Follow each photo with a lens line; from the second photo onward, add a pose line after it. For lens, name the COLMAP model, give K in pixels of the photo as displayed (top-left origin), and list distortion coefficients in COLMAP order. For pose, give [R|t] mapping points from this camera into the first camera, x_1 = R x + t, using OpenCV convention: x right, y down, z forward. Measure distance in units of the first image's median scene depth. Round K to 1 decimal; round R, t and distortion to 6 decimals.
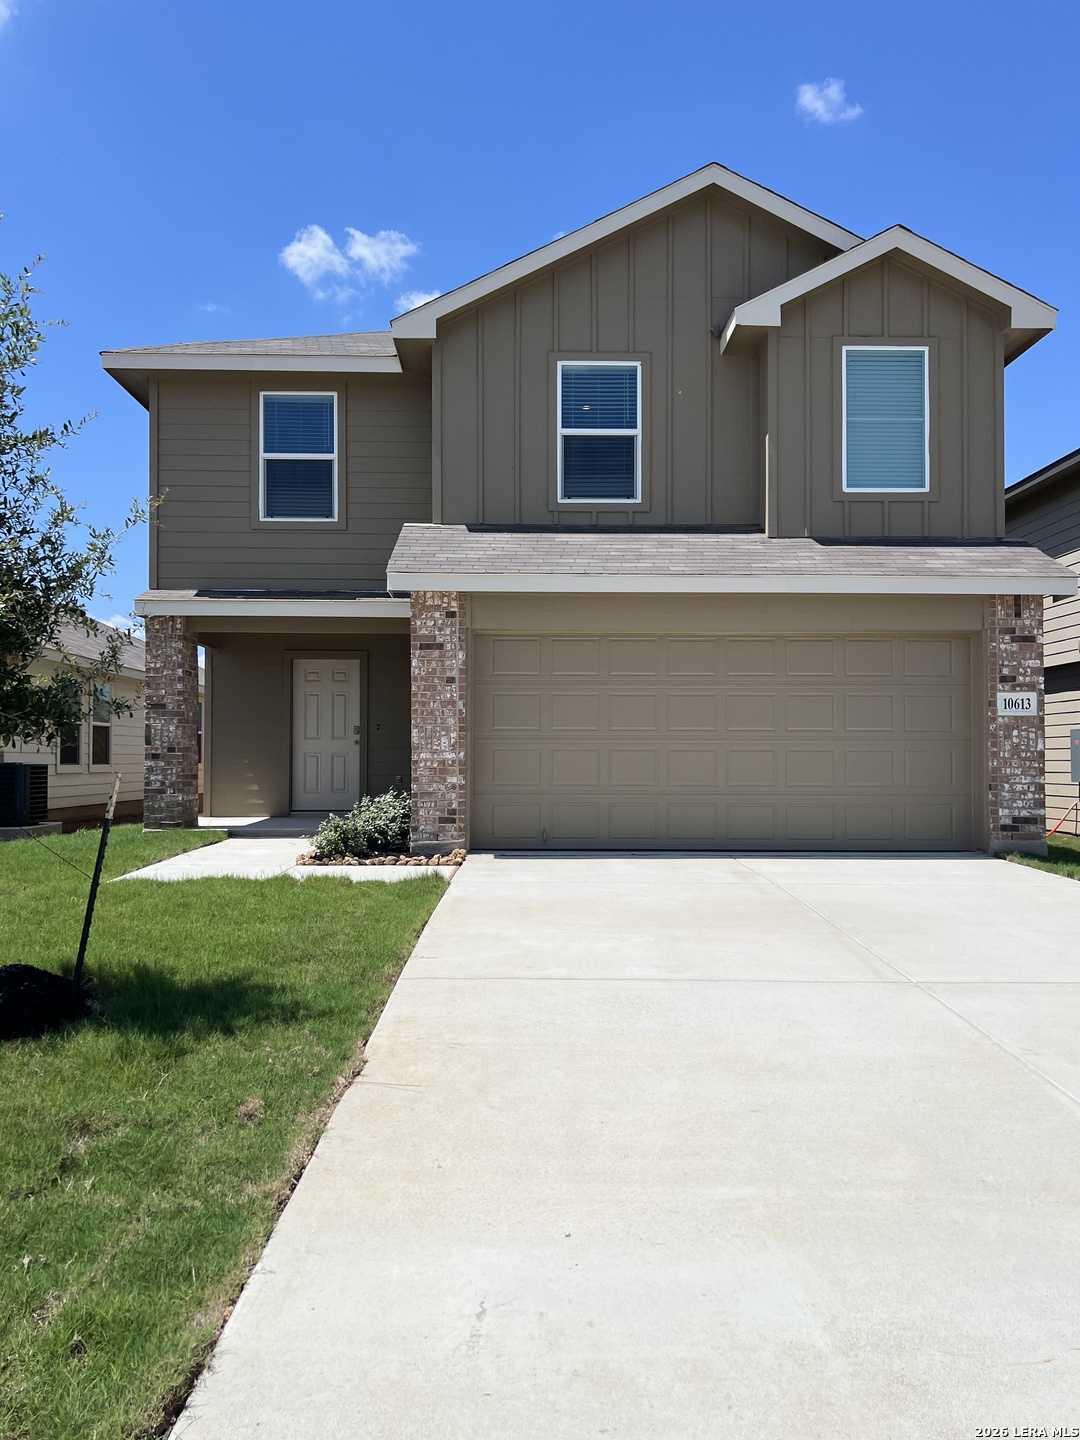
lens RADIAL K [[1095.8, 0, 540.0], [0, 1095.8, 723.6], [0, 0, 1]] dist [0.022362, -0.013726]
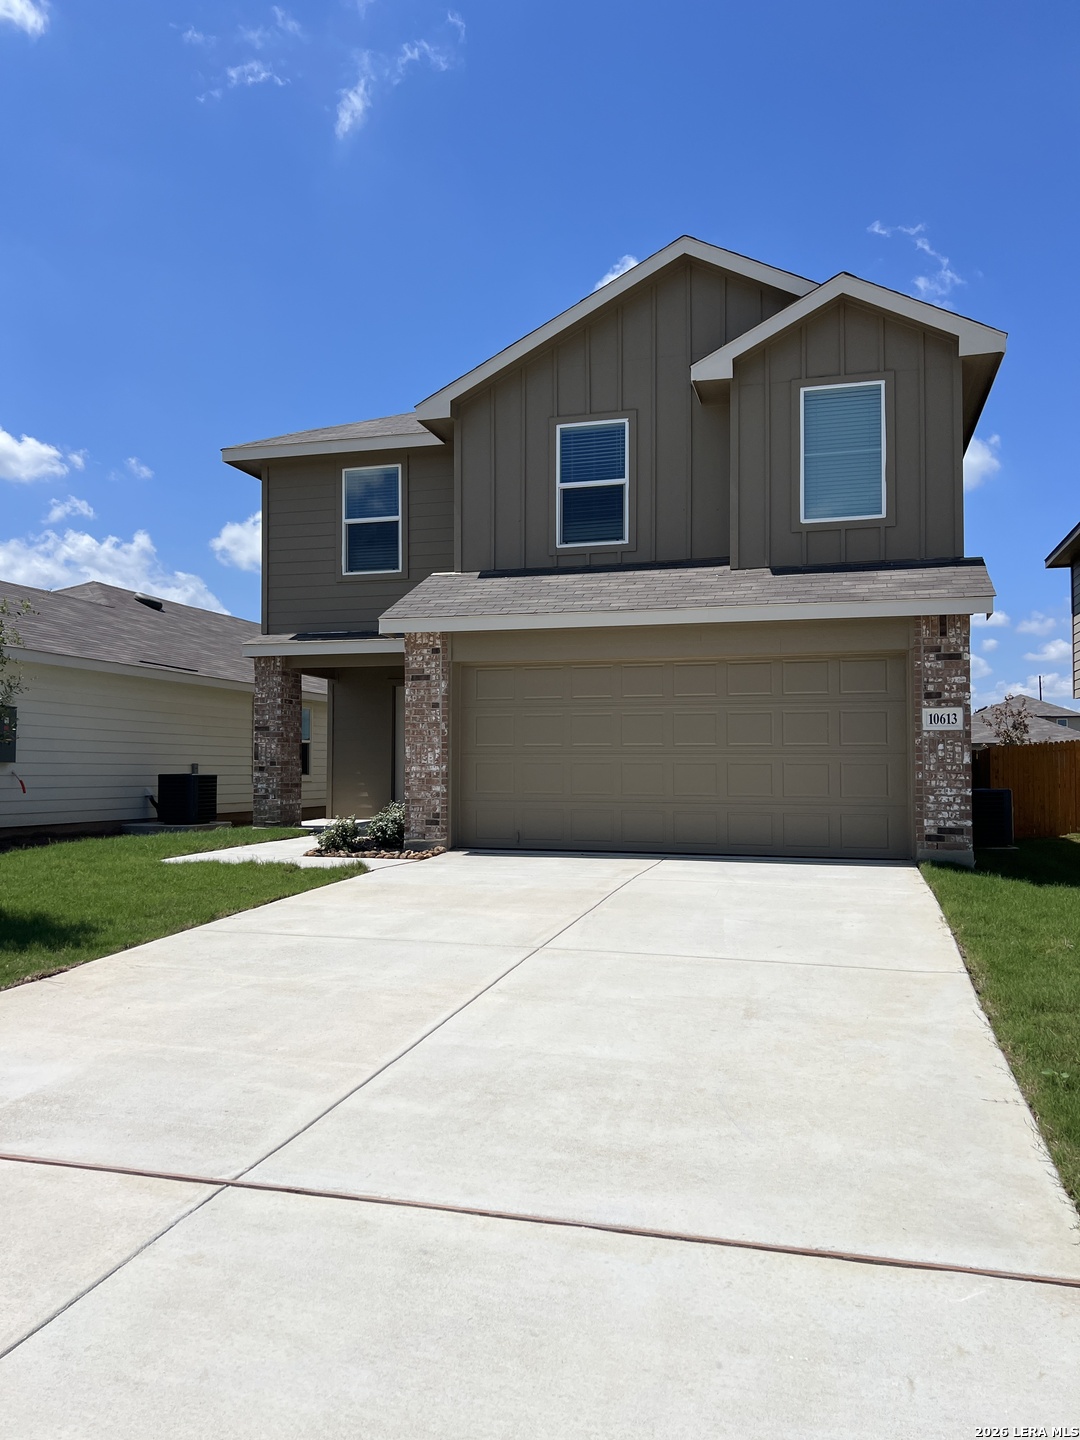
lens RADIAL K [[1095.8, 0, 542.7], [0, 1095.8, 722.7], [0, 0, 1]] dist [0.022362, -0.013726]
pose [[0.953887, -0.012335, -0.299911, 0.354350], [0.008684, 0.999871, -0.013506, -0.003363], [0.300039, 0.010279, 0.953872, -0.099396]]
